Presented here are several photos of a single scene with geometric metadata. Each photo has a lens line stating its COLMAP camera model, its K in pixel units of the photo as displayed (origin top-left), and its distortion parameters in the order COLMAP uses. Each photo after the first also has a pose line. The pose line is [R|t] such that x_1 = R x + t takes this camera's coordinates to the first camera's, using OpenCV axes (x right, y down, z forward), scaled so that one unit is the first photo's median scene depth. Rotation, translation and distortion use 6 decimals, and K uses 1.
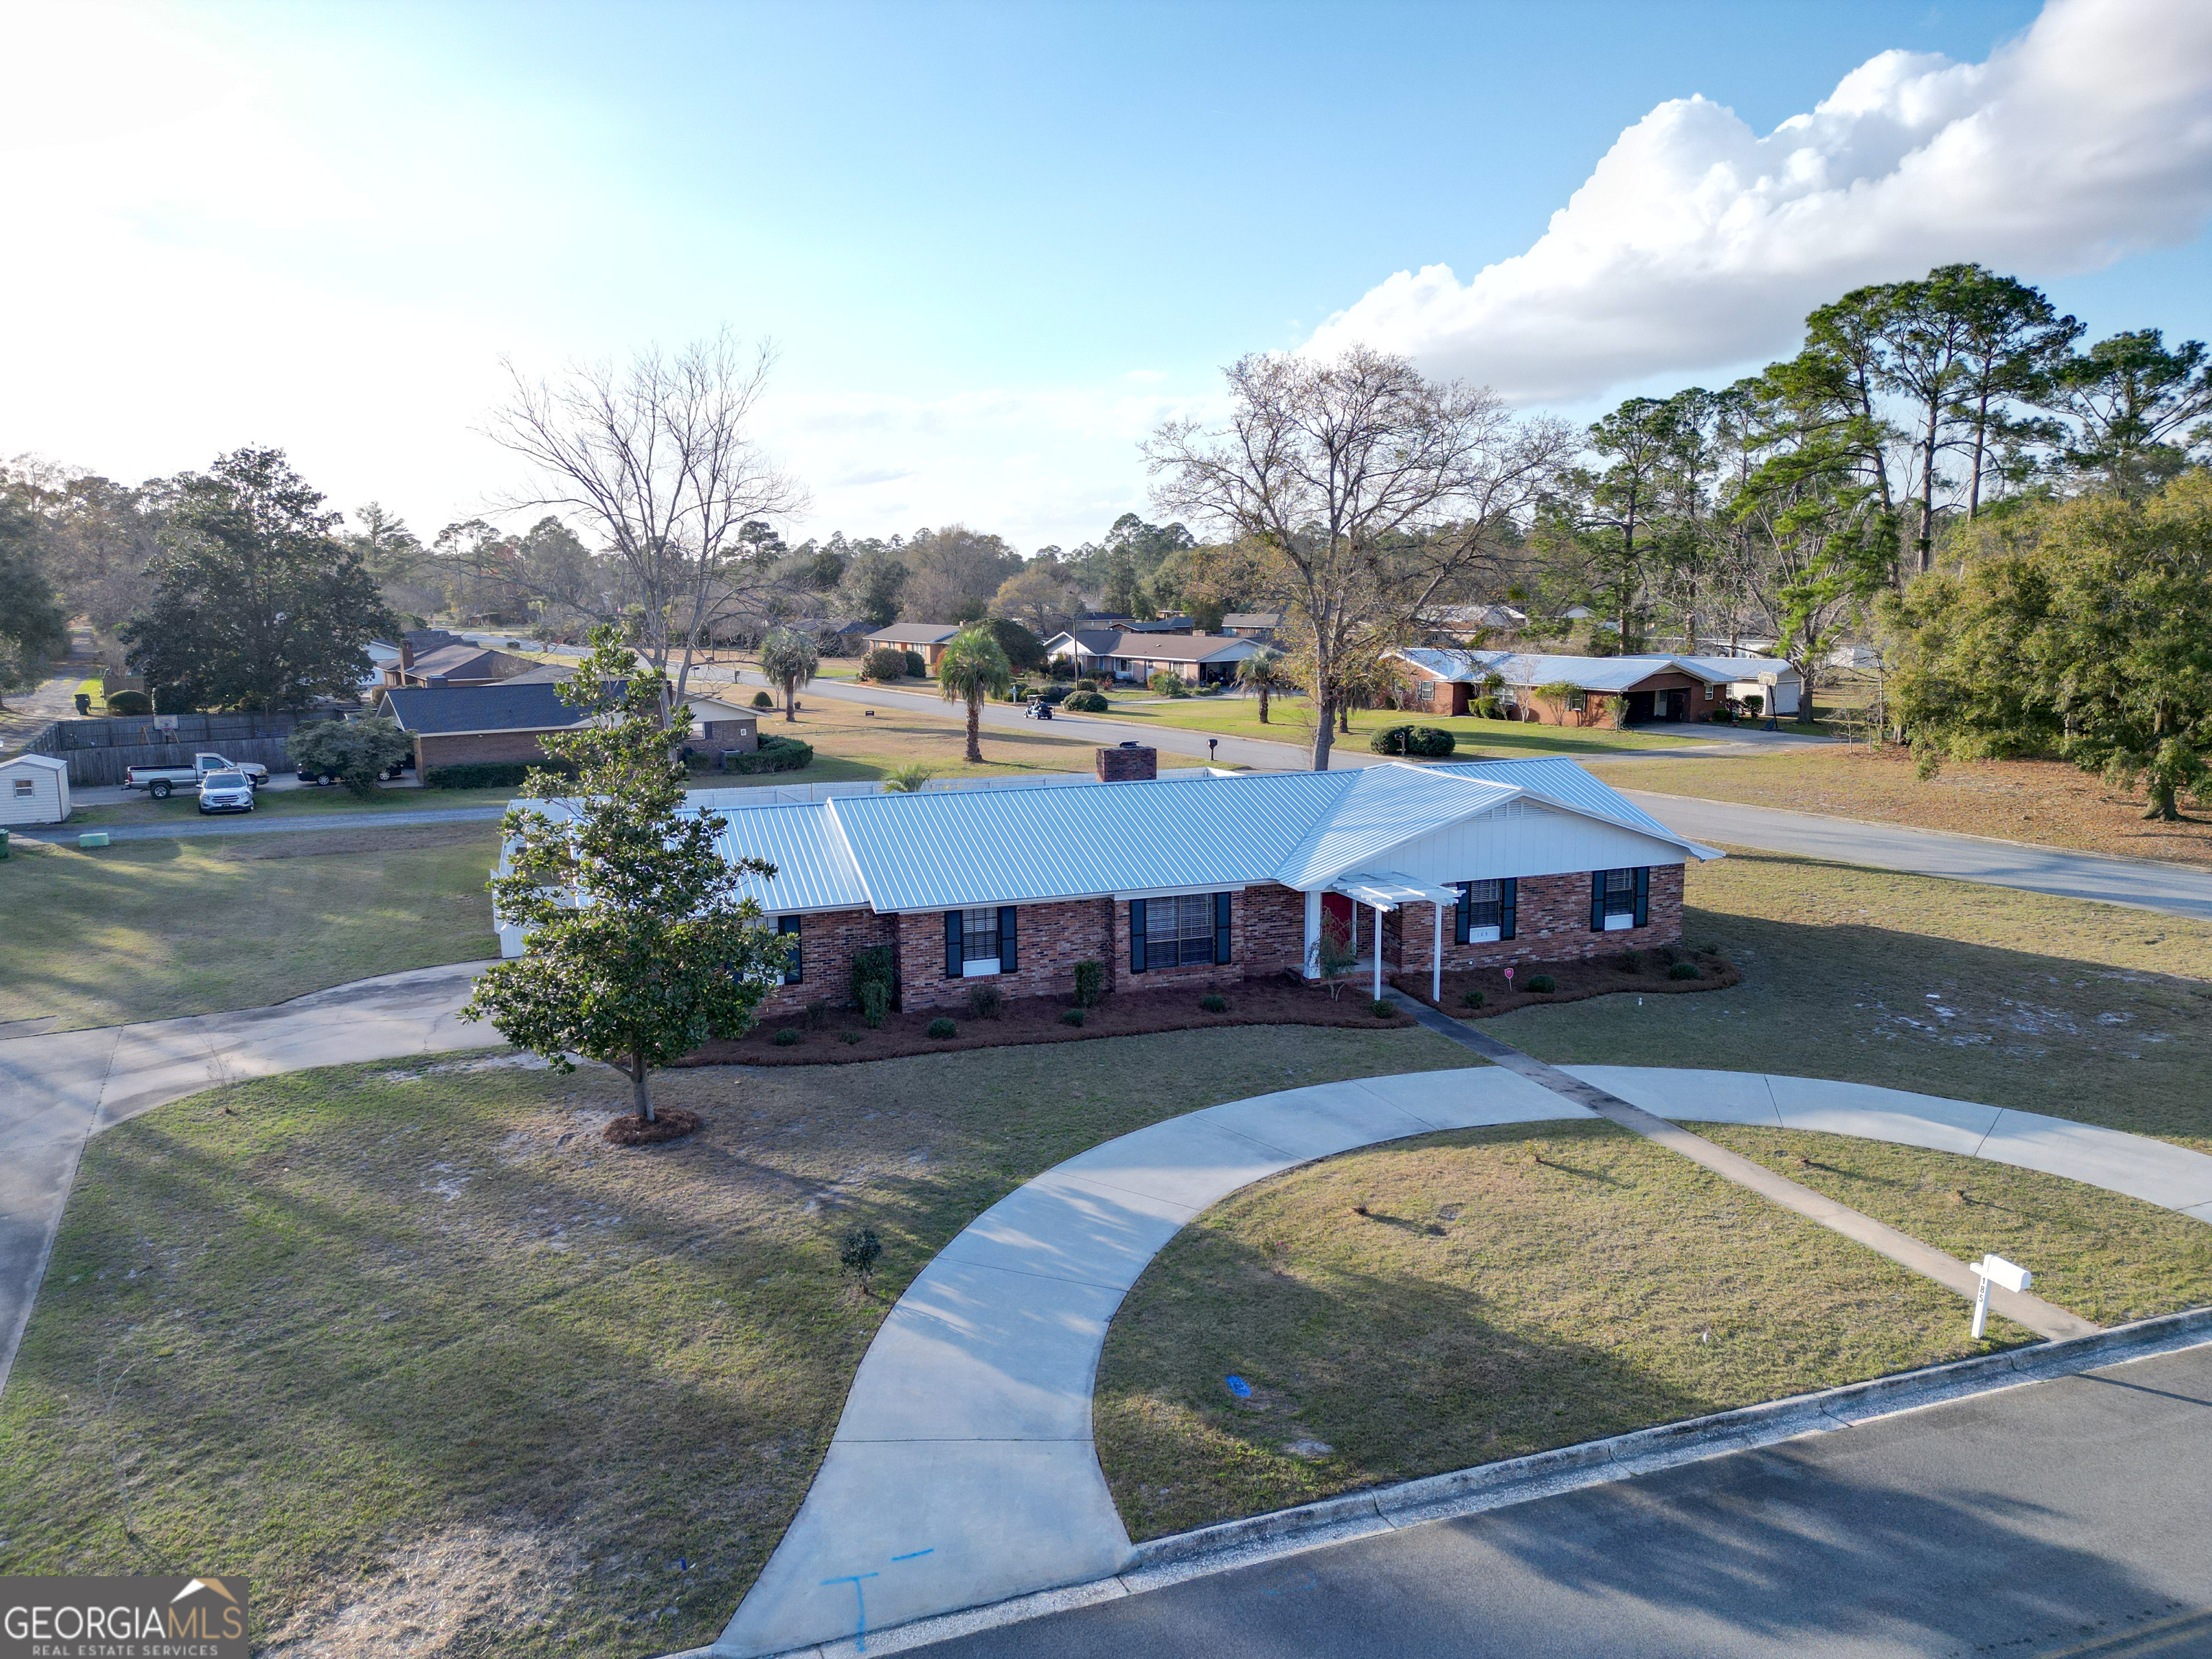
lens RADIAL K [[1542.4, 0, 1106.0], [0, 1542.4, 829.5], [0, 0, 1]] dist [0.087434, -0.097366]
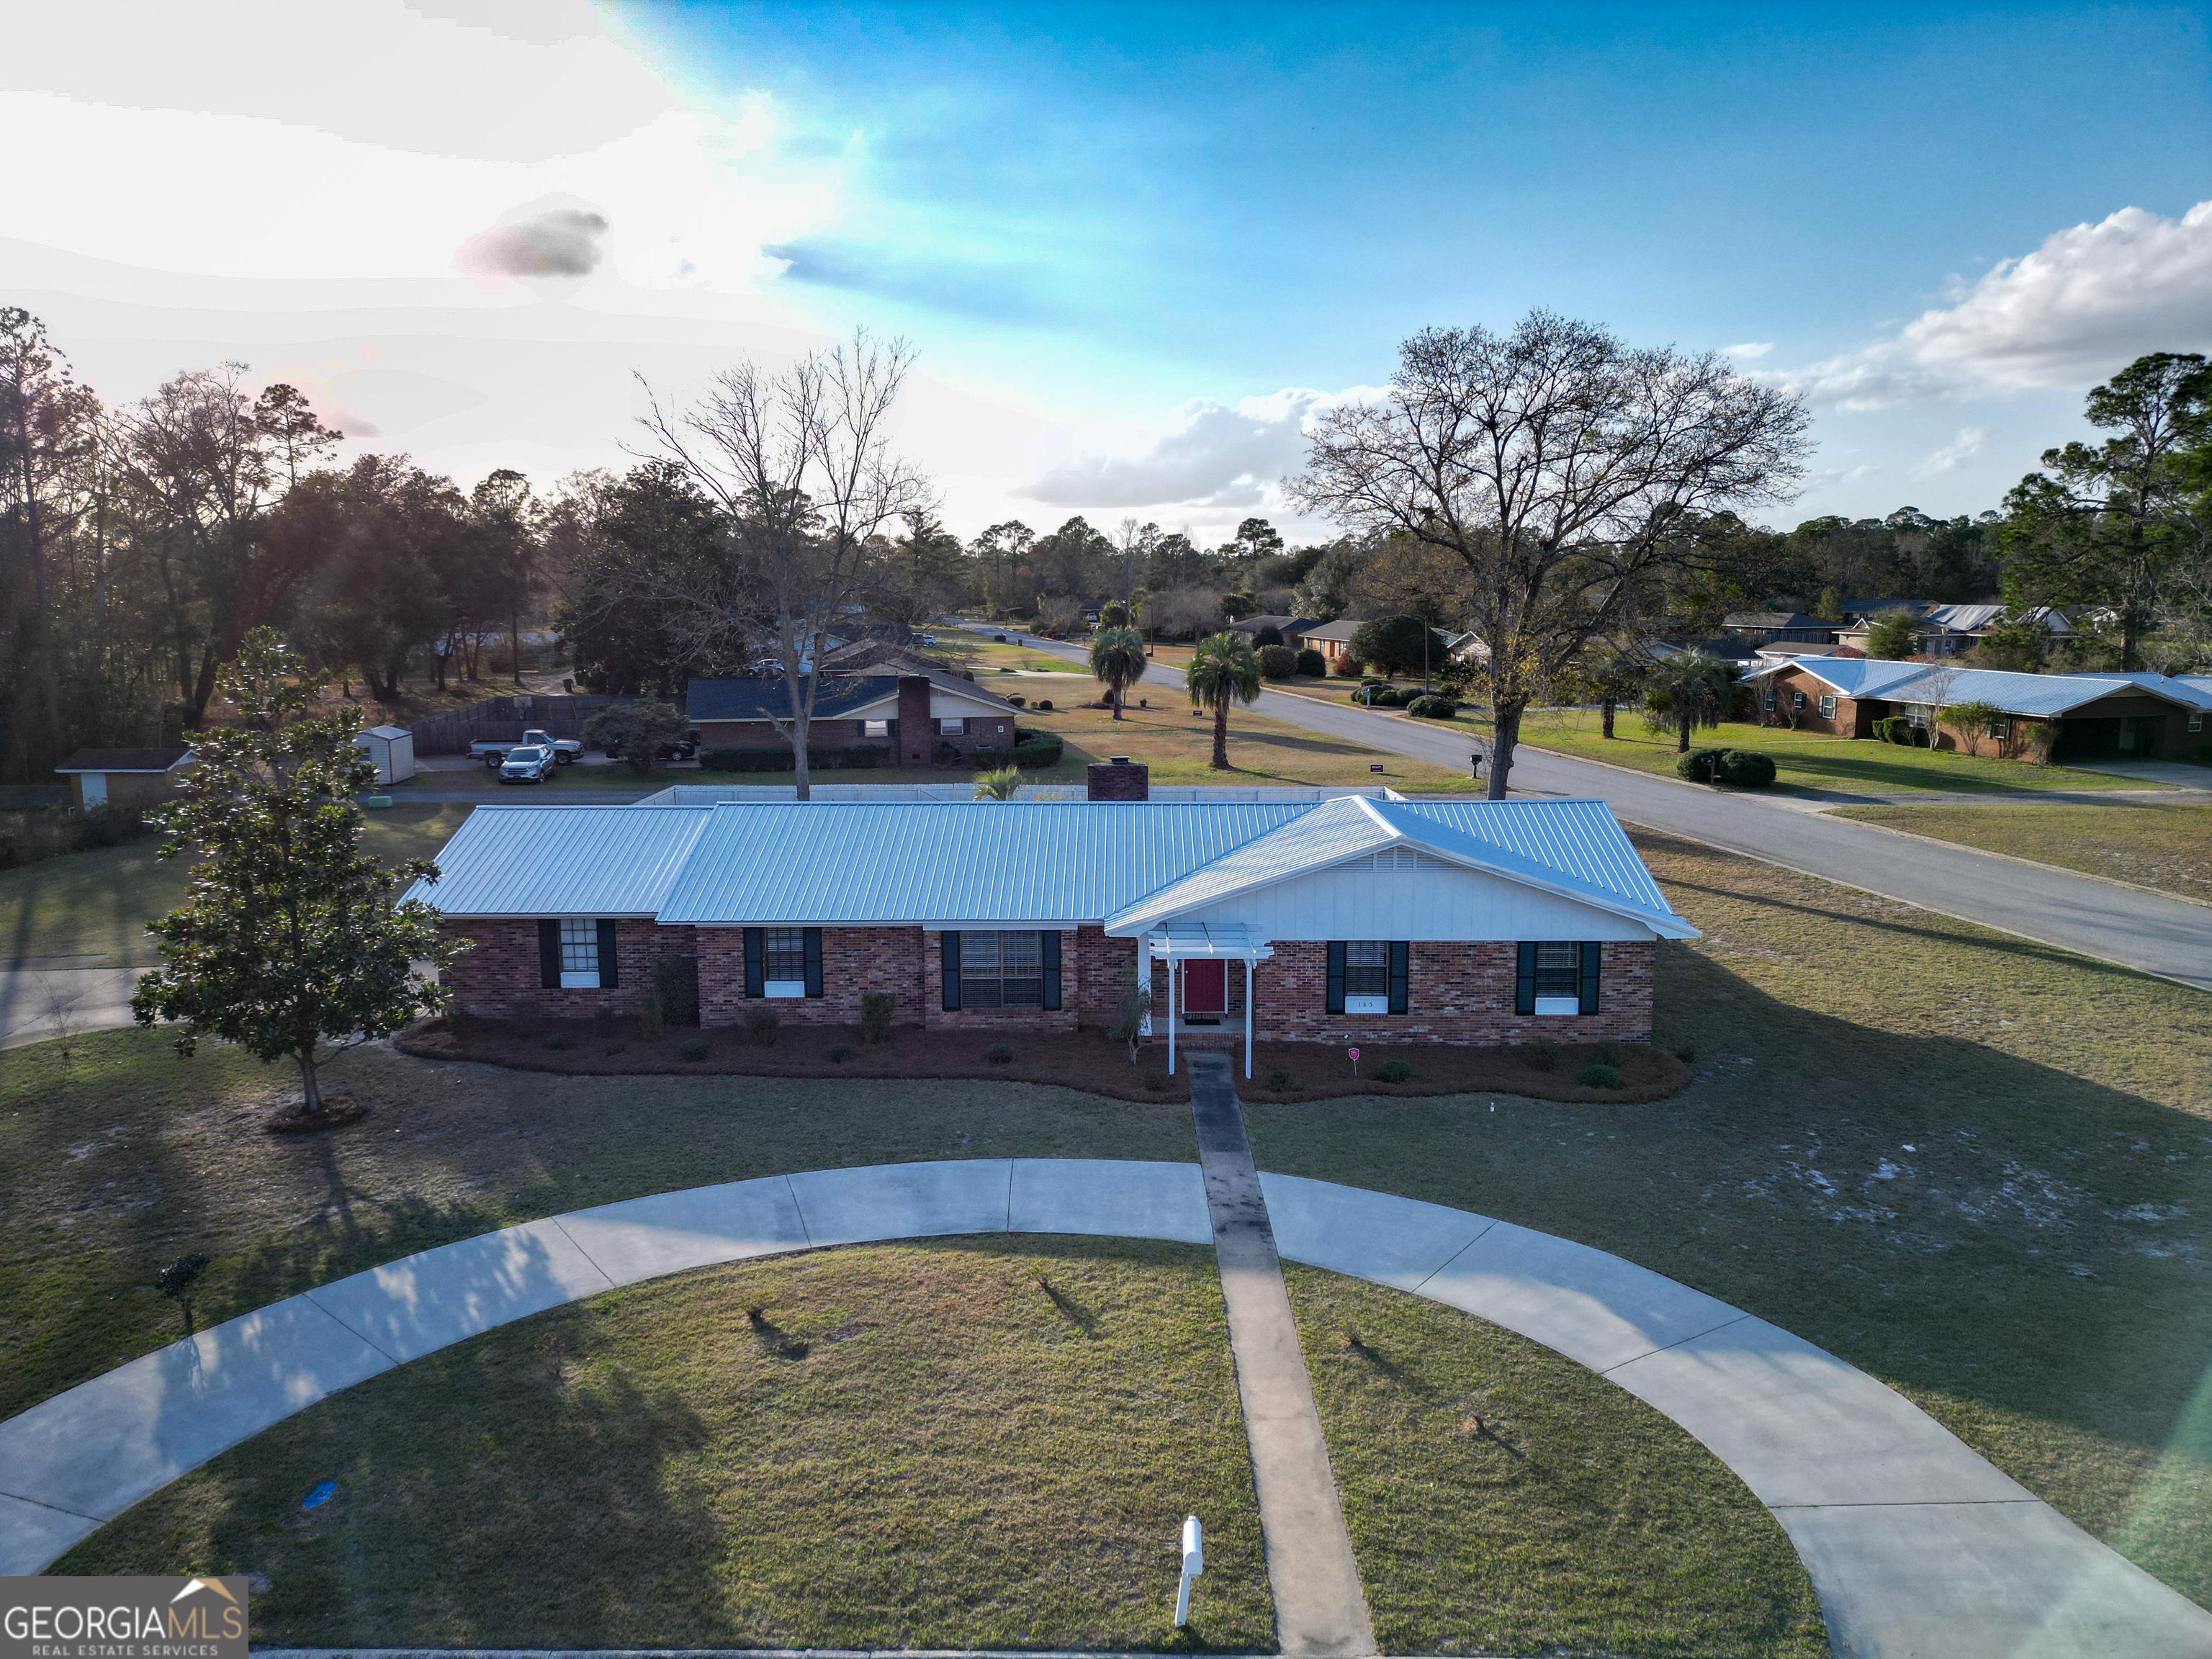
lens RADIAL K [[1542.4, 0, 1106.0], [0, 1542.4, 829.5], [0, 0, 1]] dist [0.087434, -0.097366]
pose [[0.936942, 0.060209, -0.344260, 0.390069], [-0.059097, 0.998158, 0.013733, -0.030926], [0.344453, 0.007478, 0.938774, 0.152674]]
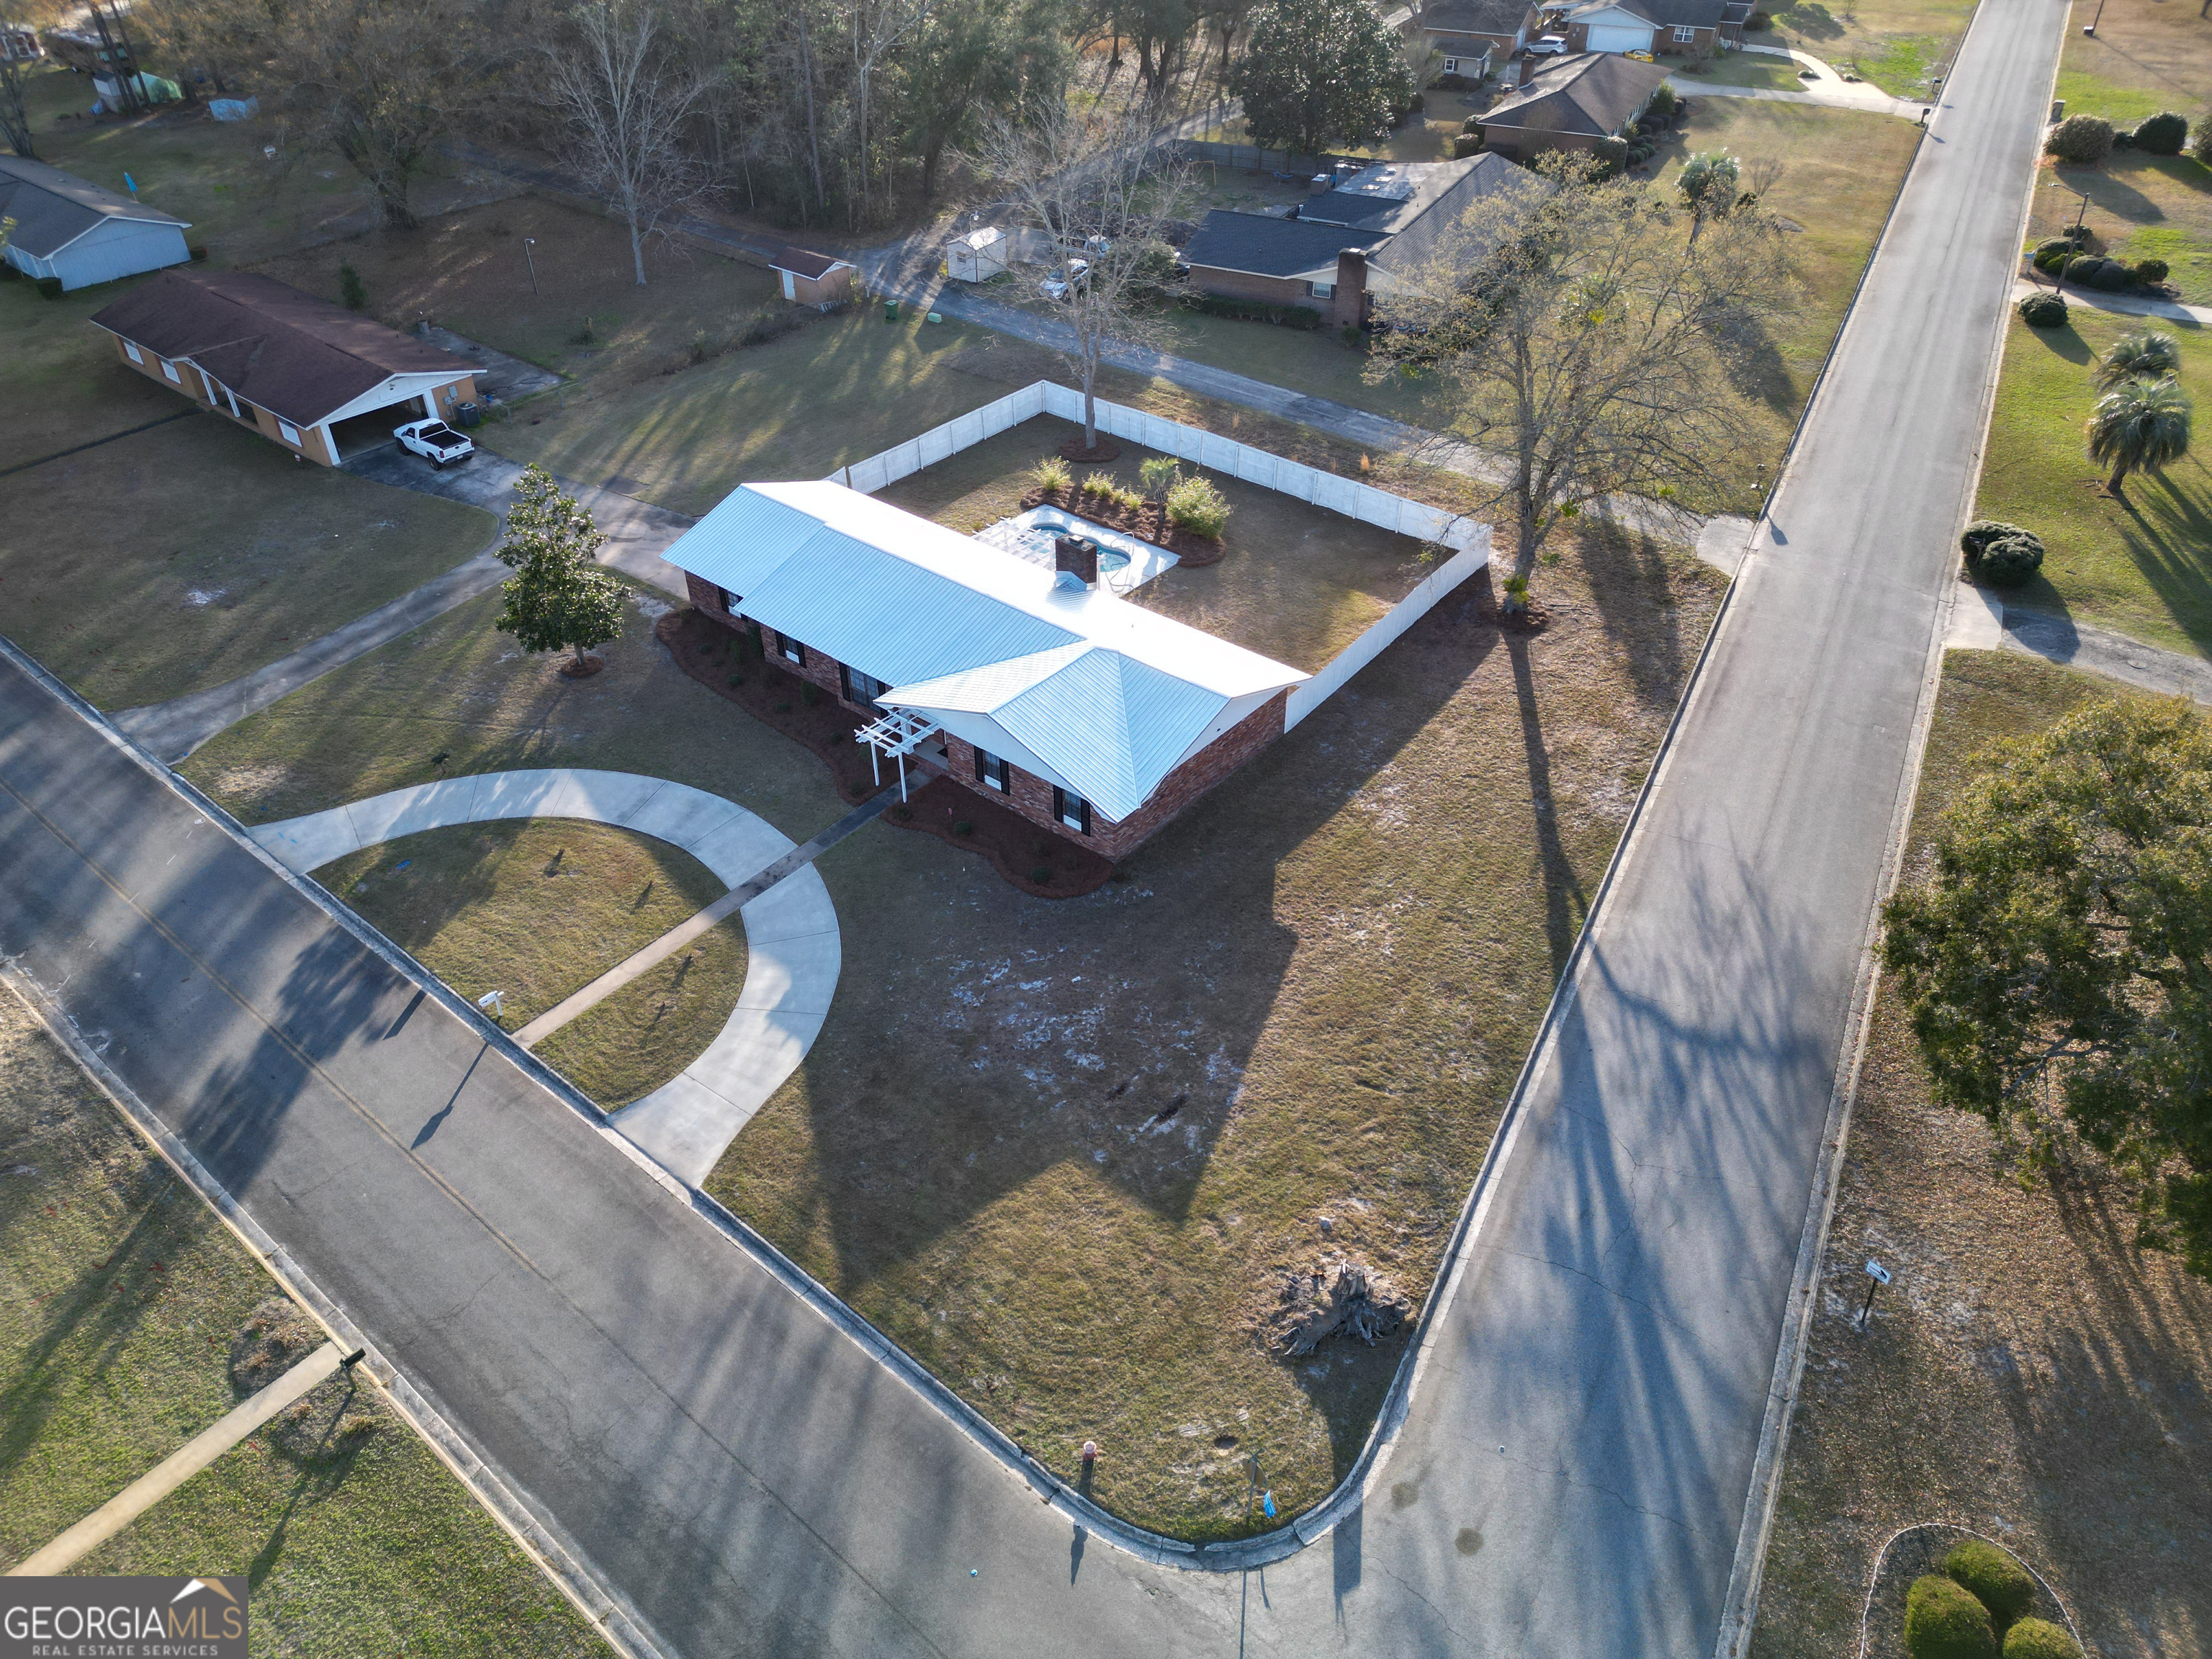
lens RADIAL K [[1542.4, 0, 1106.0], [0, 1542.4, 829.5], [0, 0, 1]] dist [0.087434, -0.097366]
pose [[0.513013, 0.531806, -0.673796, 1.316649], [-0.136824, 0.825587, 0.547436, -0.720983], [0.847406, -0.188650, 0.496300, 0.334258]]
